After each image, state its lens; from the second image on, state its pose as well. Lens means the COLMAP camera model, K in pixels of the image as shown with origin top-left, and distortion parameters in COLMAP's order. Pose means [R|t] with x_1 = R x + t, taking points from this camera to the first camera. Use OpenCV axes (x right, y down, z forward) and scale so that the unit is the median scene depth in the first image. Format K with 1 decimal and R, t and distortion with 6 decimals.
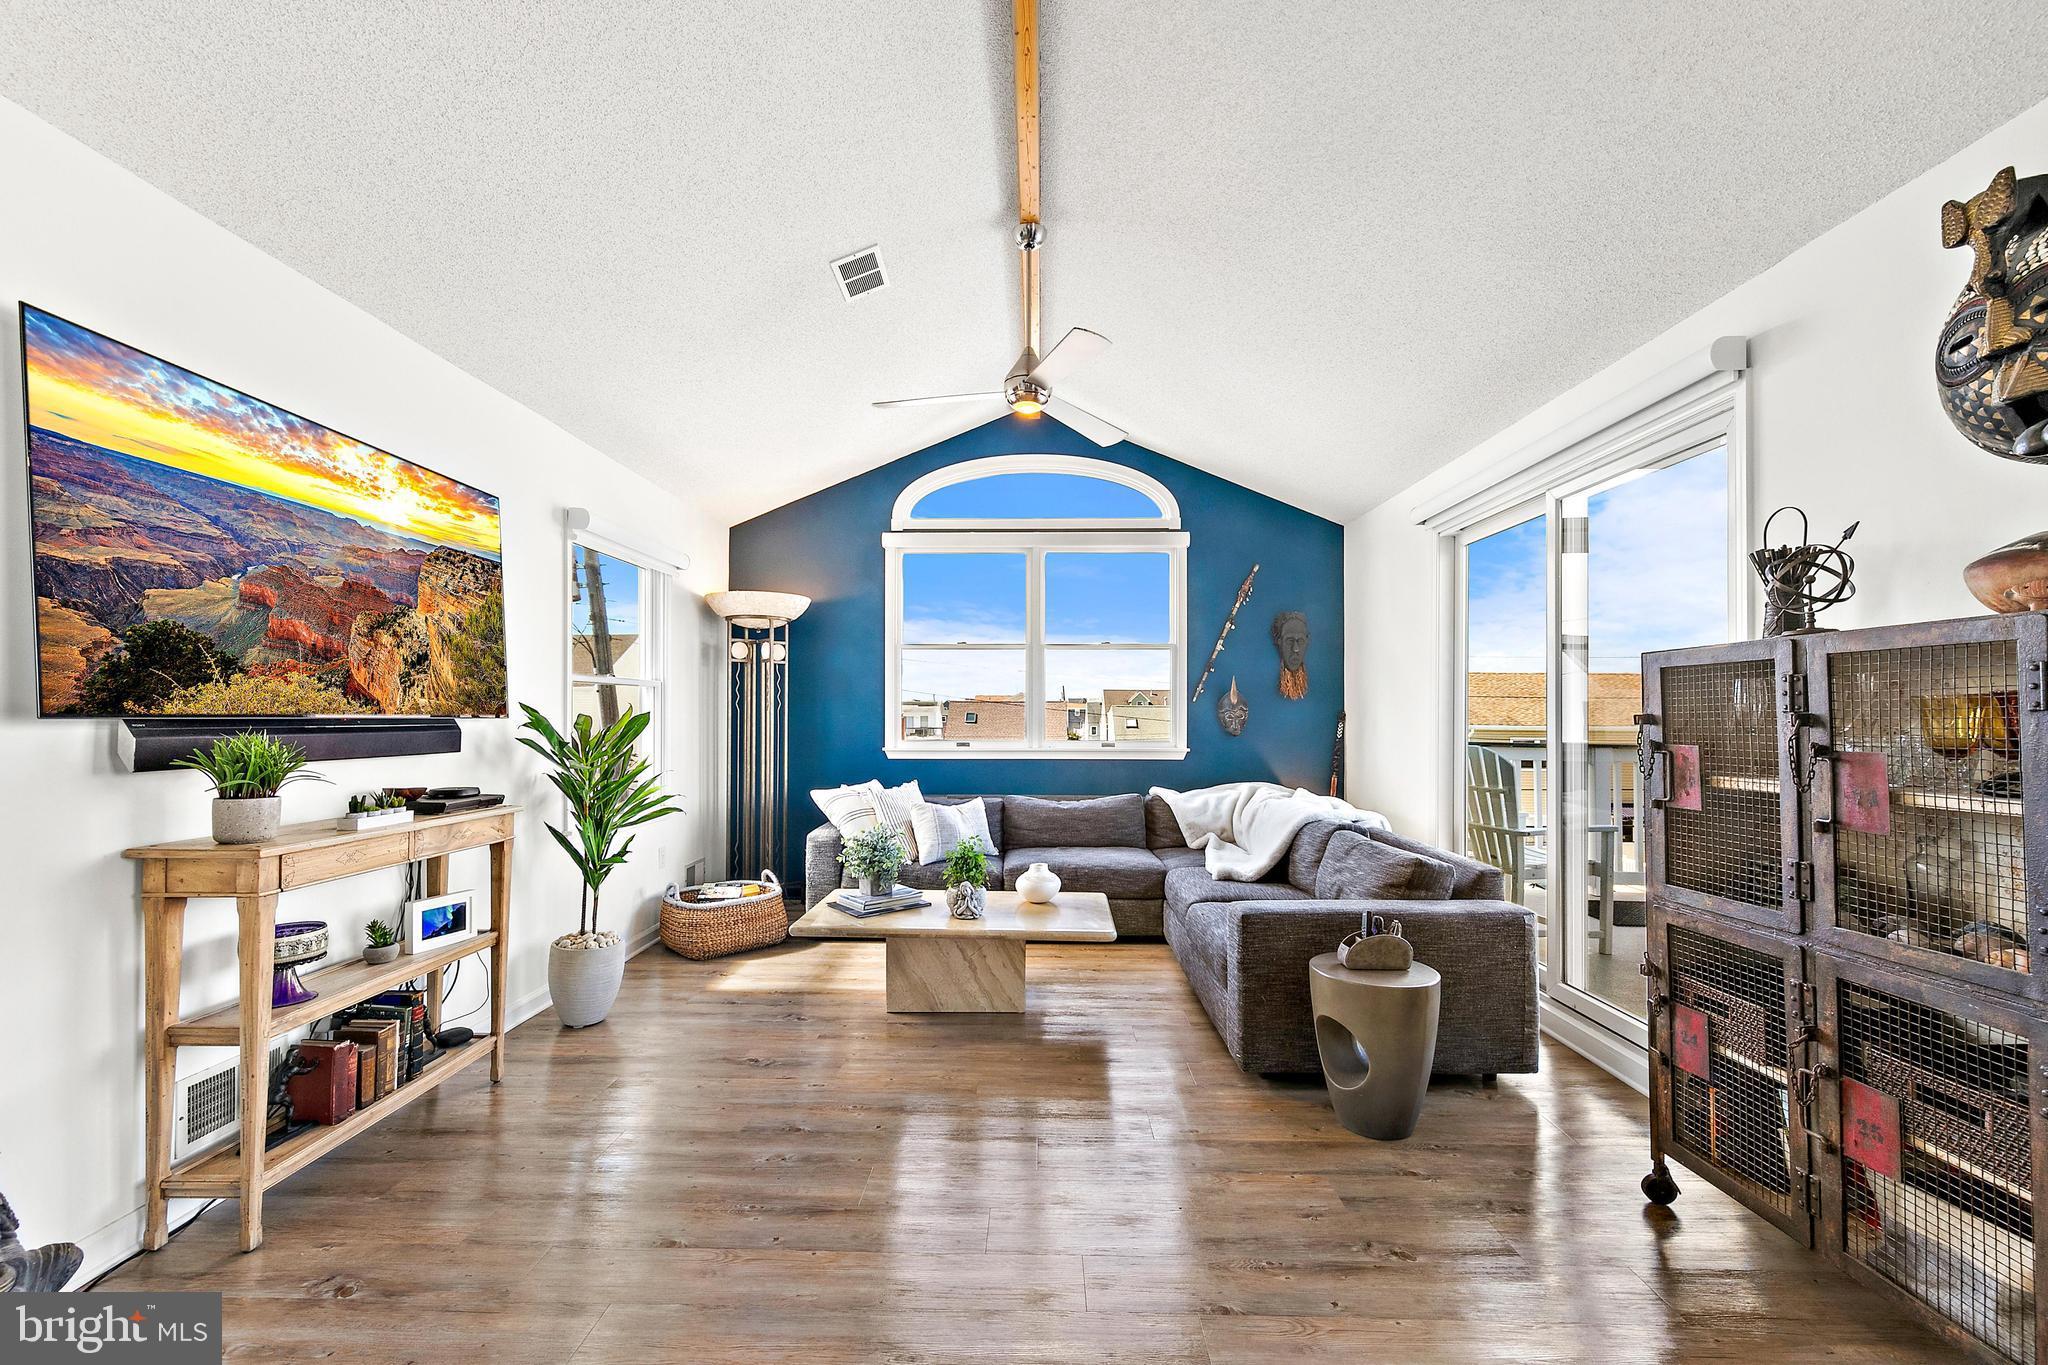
lens RADIAL K [[828.5, 0, 1033.2], [0, 828.5, 699.0], [0, 0, 1]] dist [0.001962, 0.000058]
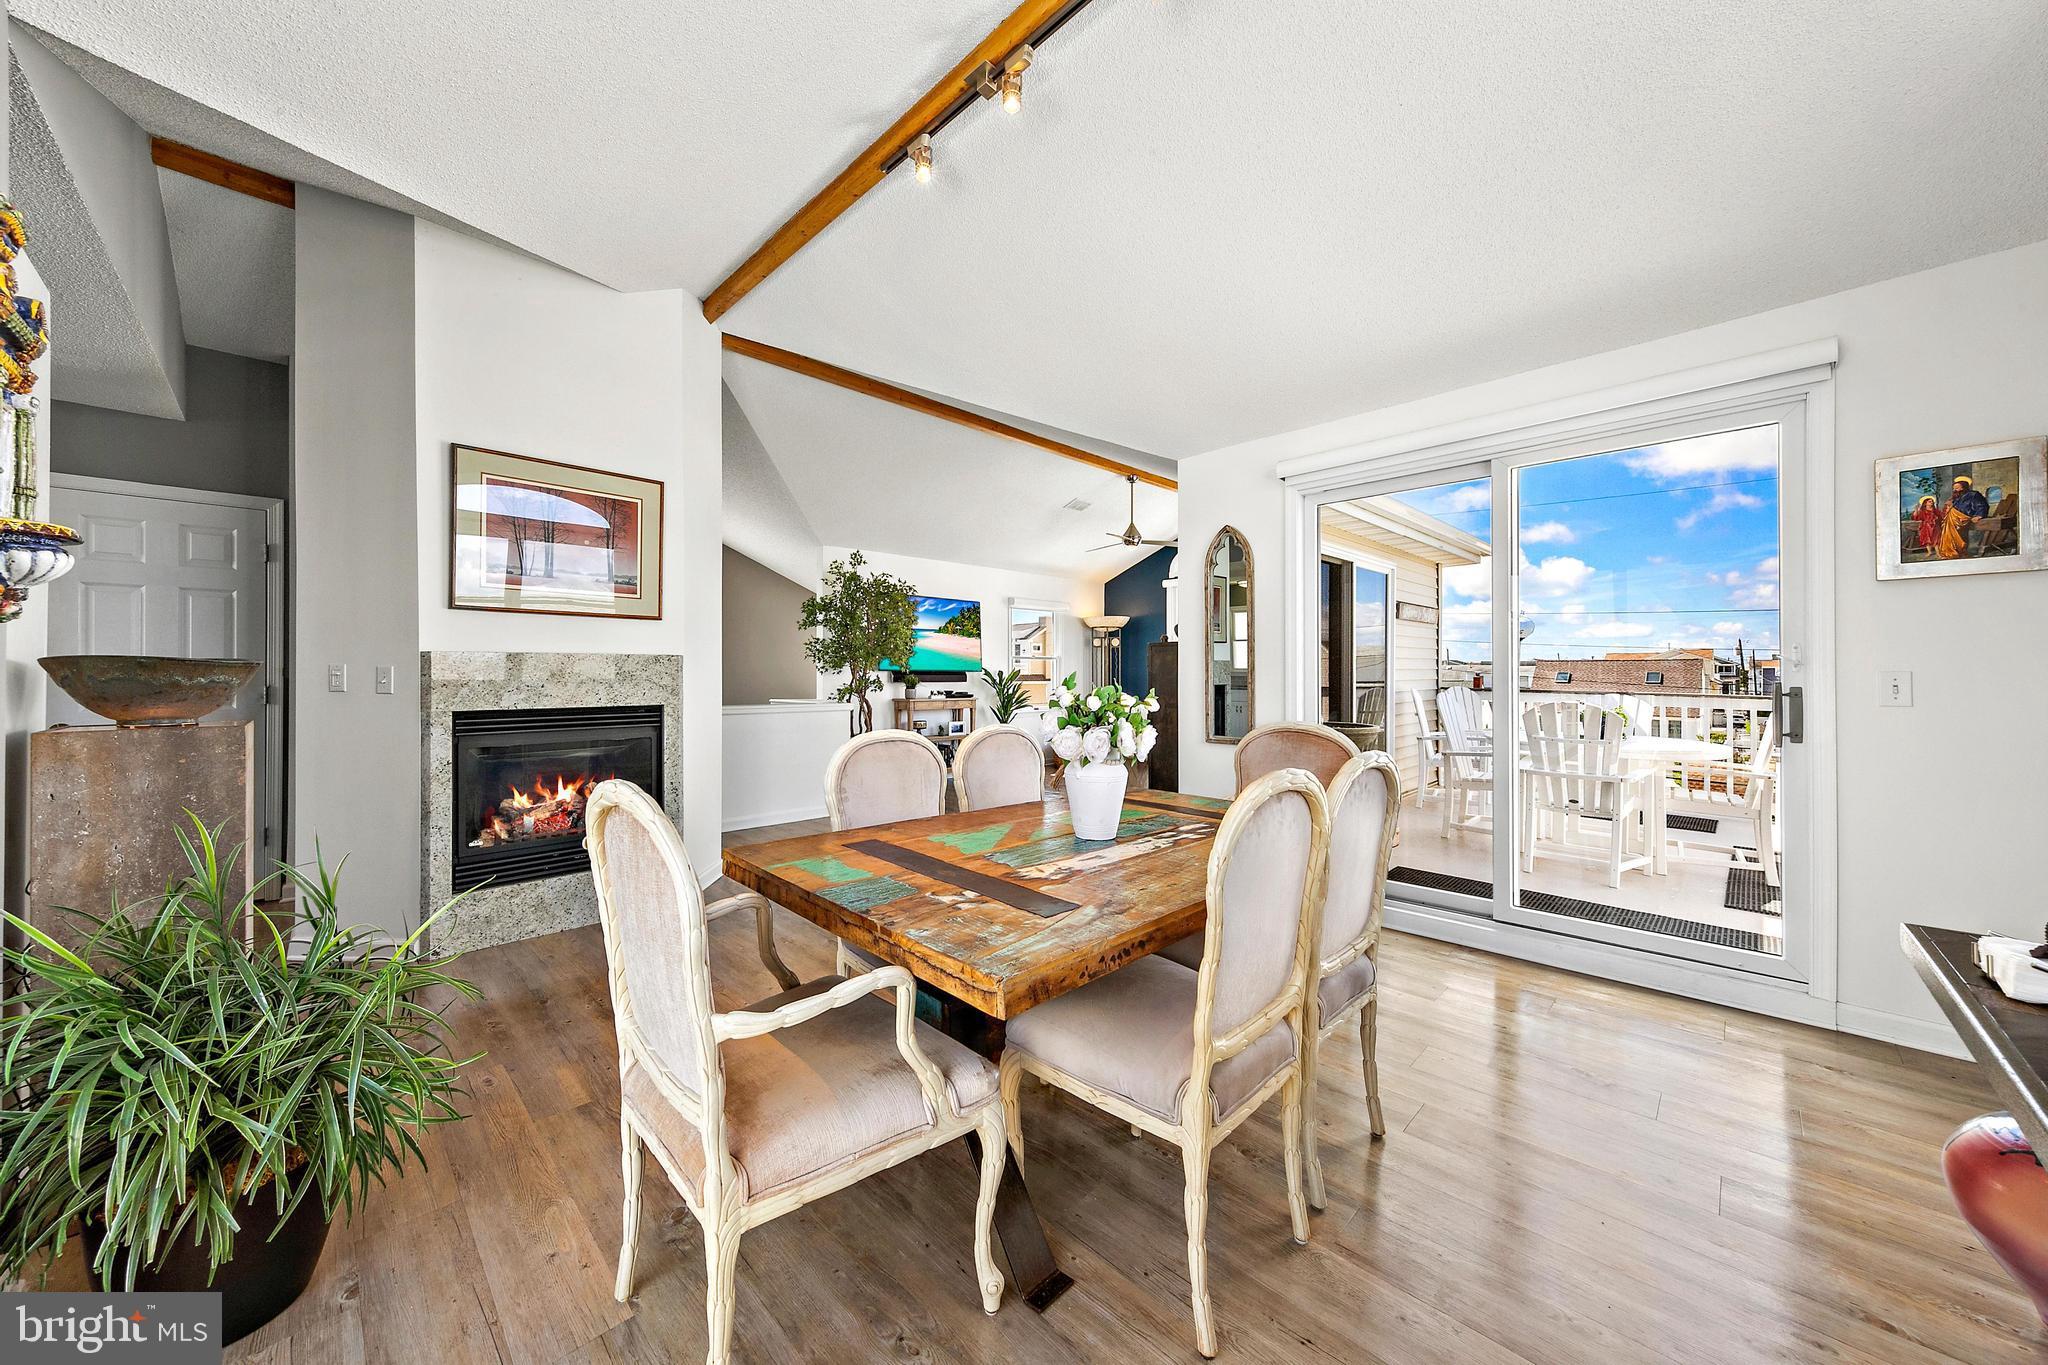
lens RADIAL K [[725.0, 0, 1009.3], [0, 725.0, 668.9], [0, 0, 1]] dist [-0.000187, 0.000009]
pose [[0.699521, -0.005419, -0.714592, 0.941167], [0.011929, 0.999920, 0.004095, 0.001556], [0.714513, -0.011389, 0.699530, -0.571375]]
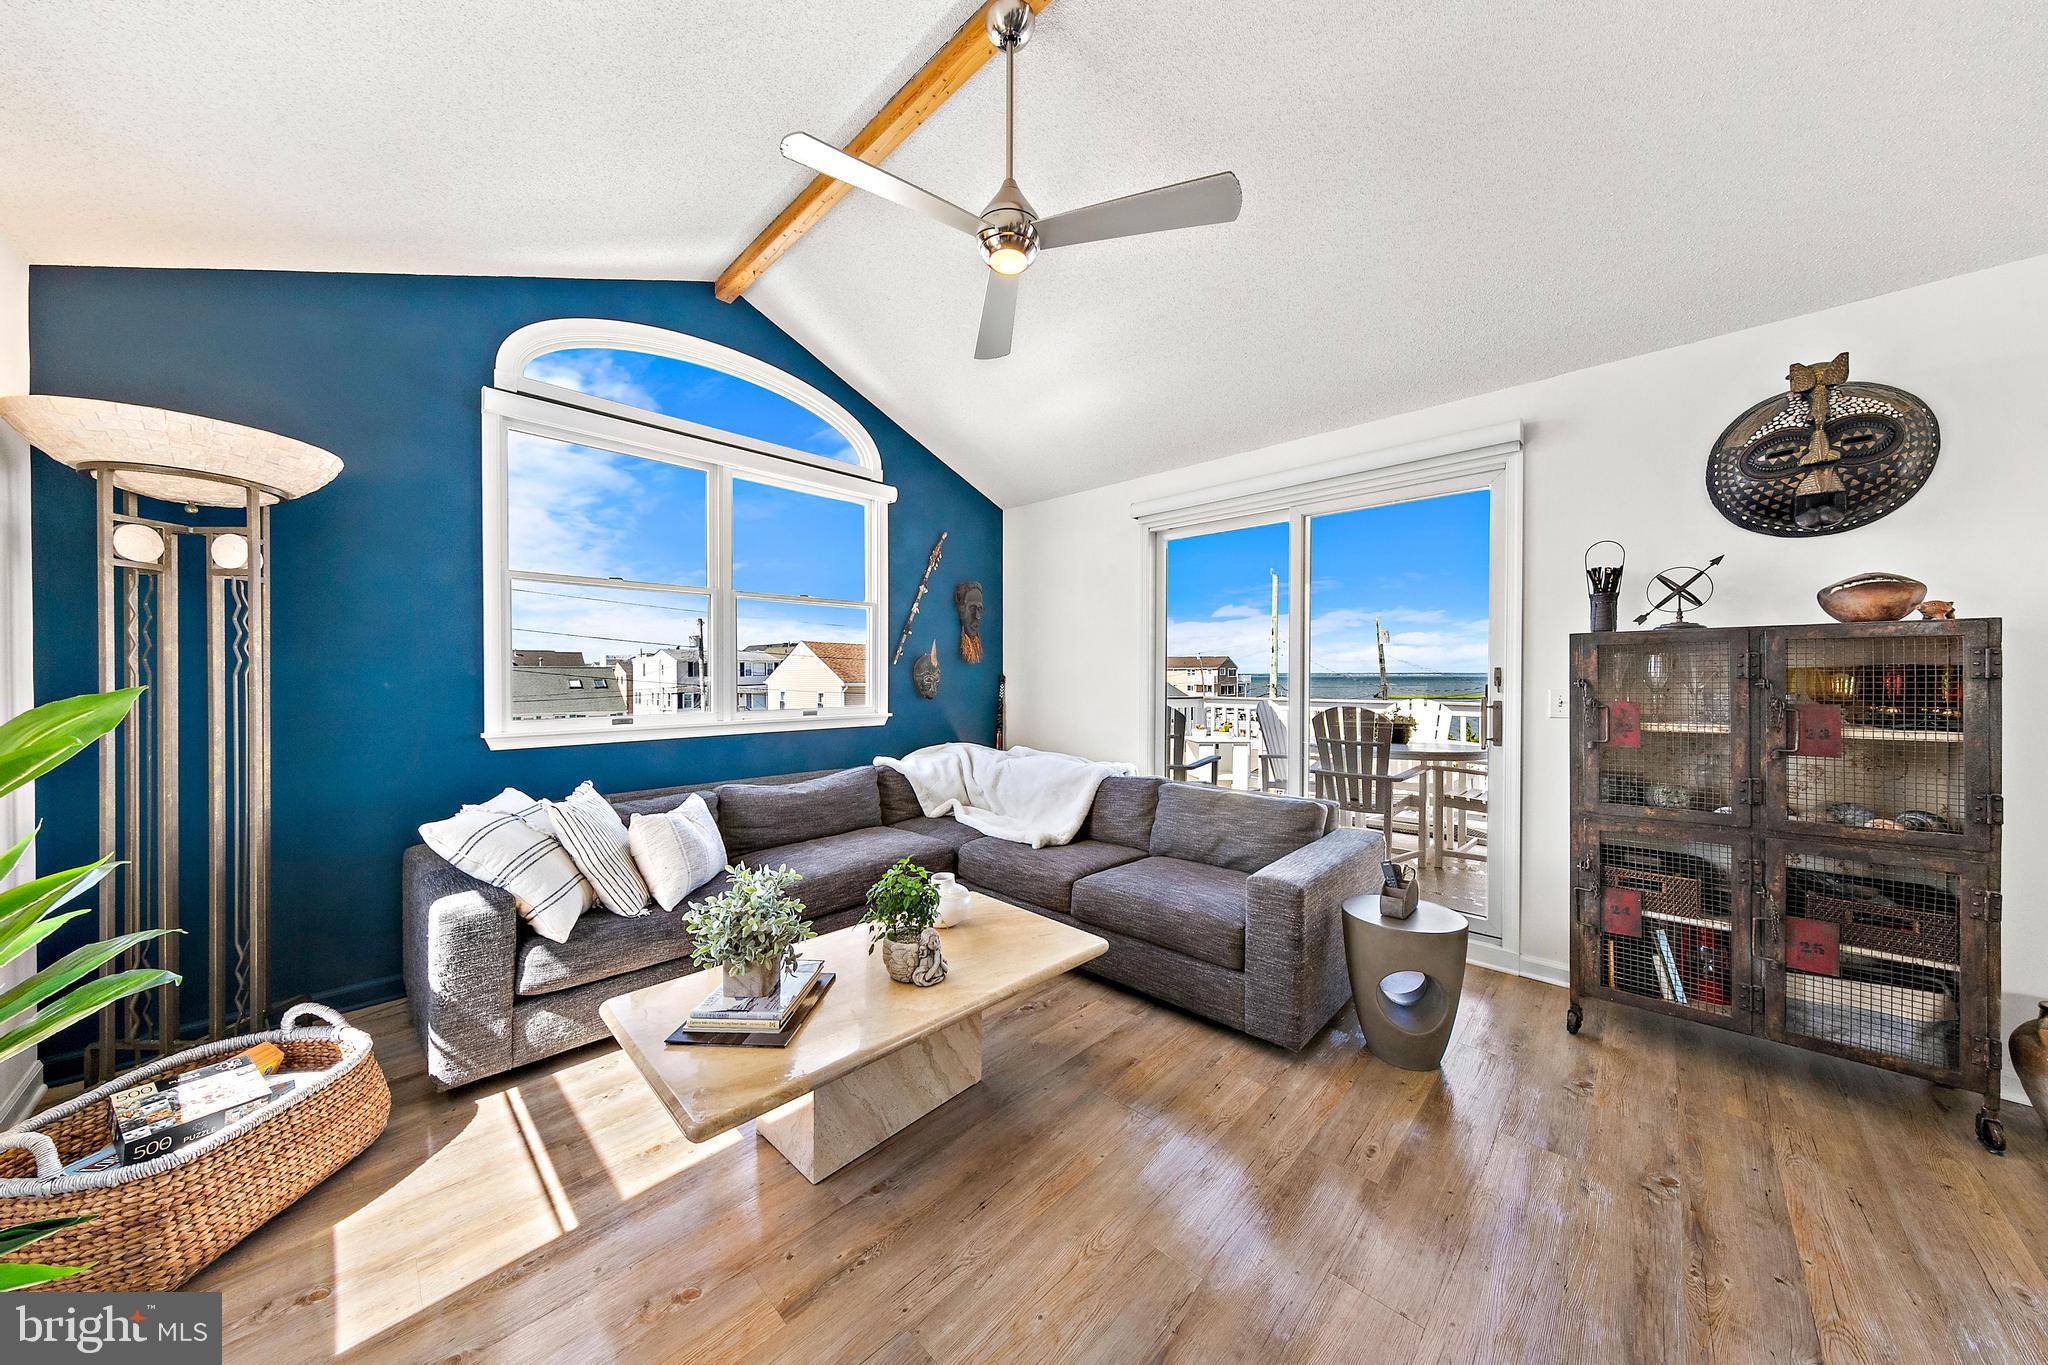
lens RADIAL K [[660.9, 0, 1024.0], [0, 660.9, 675.5], [0, 0, 1]] dist [0.002066, -0.000017]
pose [[0.684566, -0.003072, 0.728944, -0.311860], [-0.011655, 0.999817, 0.015158, 0.003129], [-0.728858, -0.018872, 0.684405, 0.428125]]
